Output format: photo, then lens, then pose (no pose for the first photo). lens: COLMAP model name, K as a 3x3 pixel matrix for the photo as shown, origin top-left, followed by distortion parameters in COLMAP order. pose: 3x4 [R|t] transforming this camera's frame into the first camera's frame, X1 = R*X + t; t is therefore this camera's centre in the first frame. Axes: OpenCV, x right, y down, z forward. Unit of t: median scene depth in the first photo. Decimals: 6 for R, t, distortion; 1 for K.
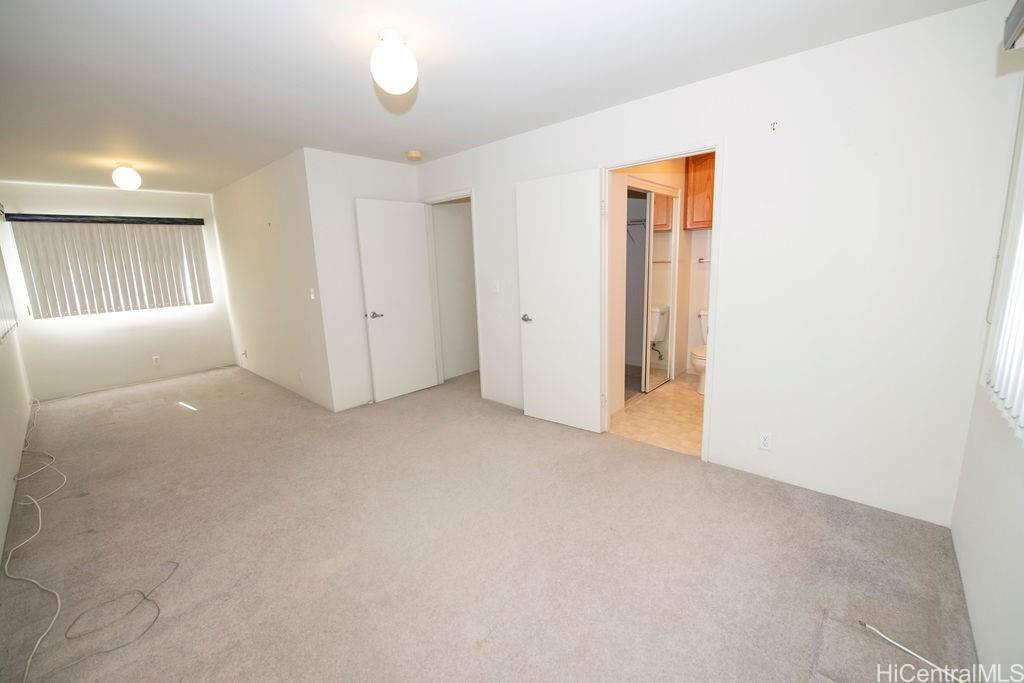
lens RADIAL K [[416.3, 0, 514.3], [0, 416.3, 336.0], [0, 0, 1]] dist [-0.002204, -0.007567]
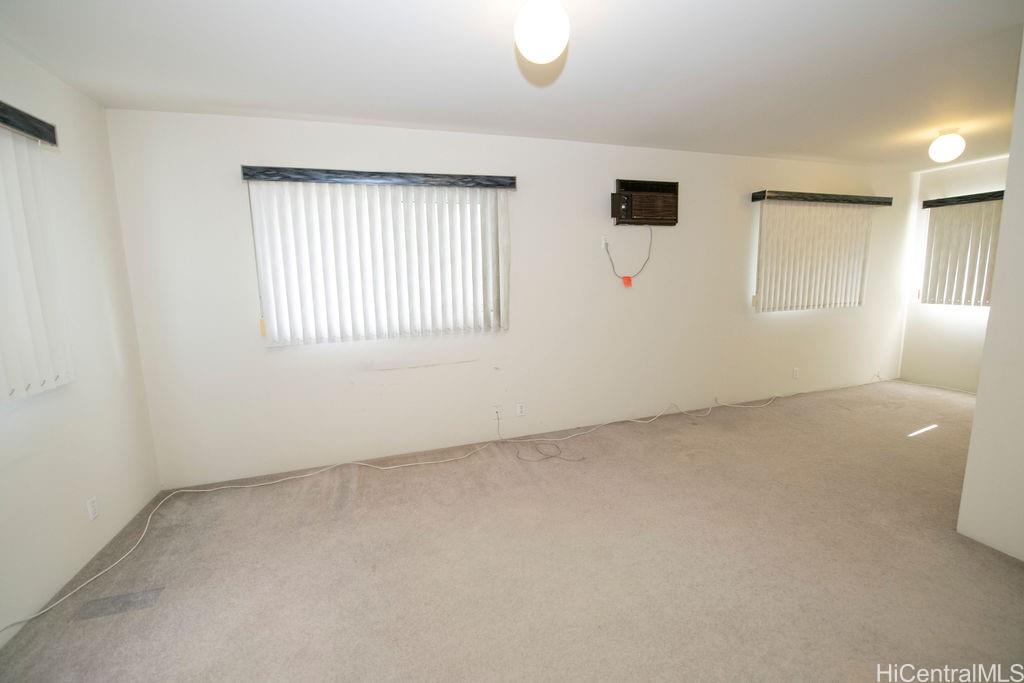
lens RADIAL K [[416.3, 0, 514.3], [0, 416.3, 336.0], [0, 0, 1]] dist [-0.002204, -0.007567]
pose [[-0.502714, 0.174034, -0.846753, 0.271104], [-0.116511, 0.956946, 0.265855, -0.137448], [0.856565, 0.232305, -0.460794, 0.732360]]
